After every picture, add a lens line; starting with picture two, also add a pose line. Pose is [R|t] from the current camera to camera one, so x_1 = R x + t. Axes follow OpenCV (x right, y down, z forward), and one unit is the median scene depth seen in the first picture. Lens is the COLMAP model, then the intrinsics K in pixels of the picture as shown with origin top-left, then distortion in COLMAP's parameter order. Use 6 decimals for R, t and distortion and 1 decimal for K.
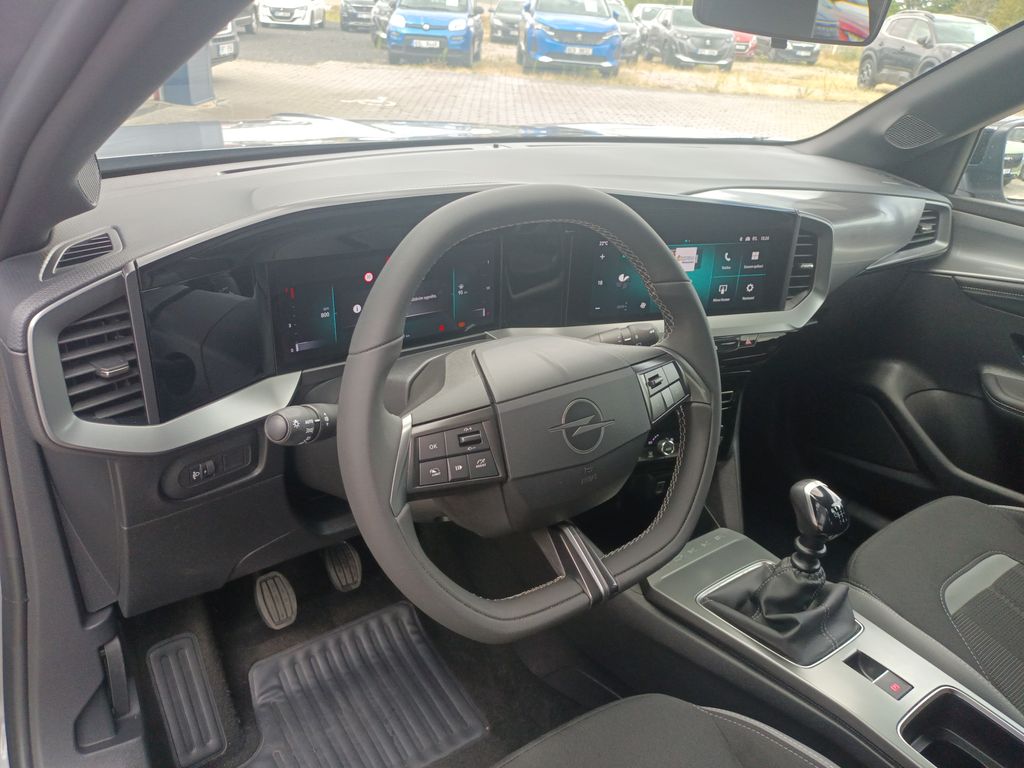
lens RADIAL K [[781.3, 0, 512.0], [0, 781.3, 384.0], [0, 0, 1]] dist [0.036377, -0.004717]
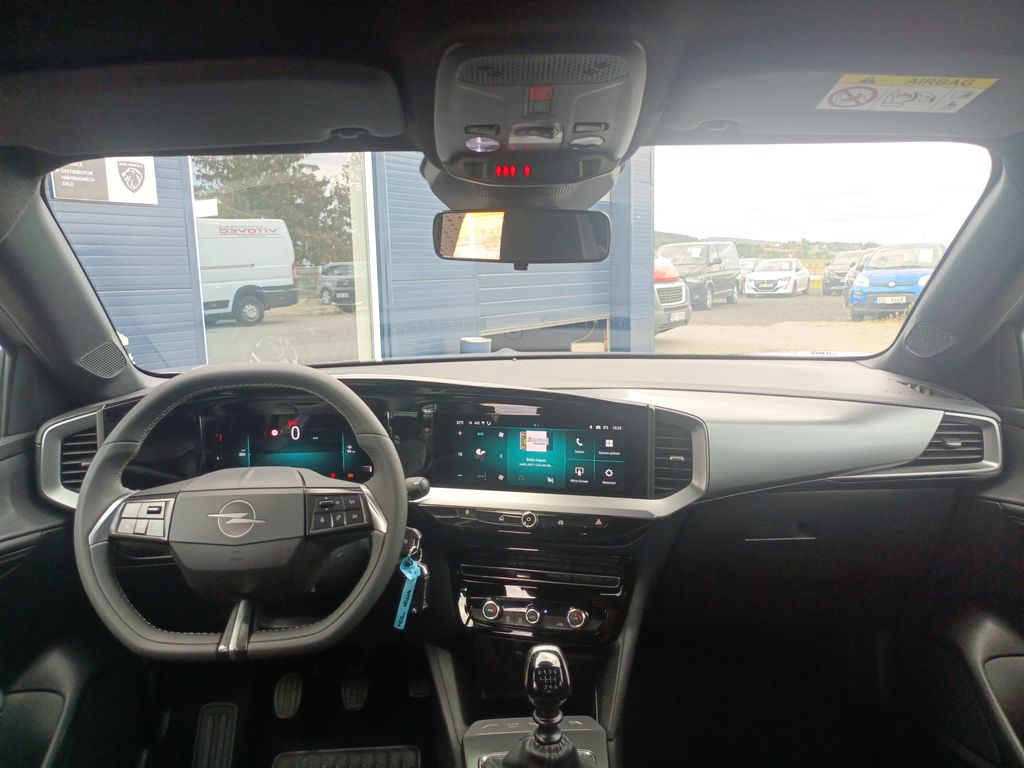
lens RADIAL K [[781.3, 0, 512.0], [0, 781.3, 384.0], [0, 0, 1]] dist [0.036377, -0.004717]
pose [[0.816489, -0.003892, -0.577348, 0.791113], [-0.176786, 0.950262, -0.256417, 0.059042], [0.549630, 0.311428, 0.775190, 0.050417]]
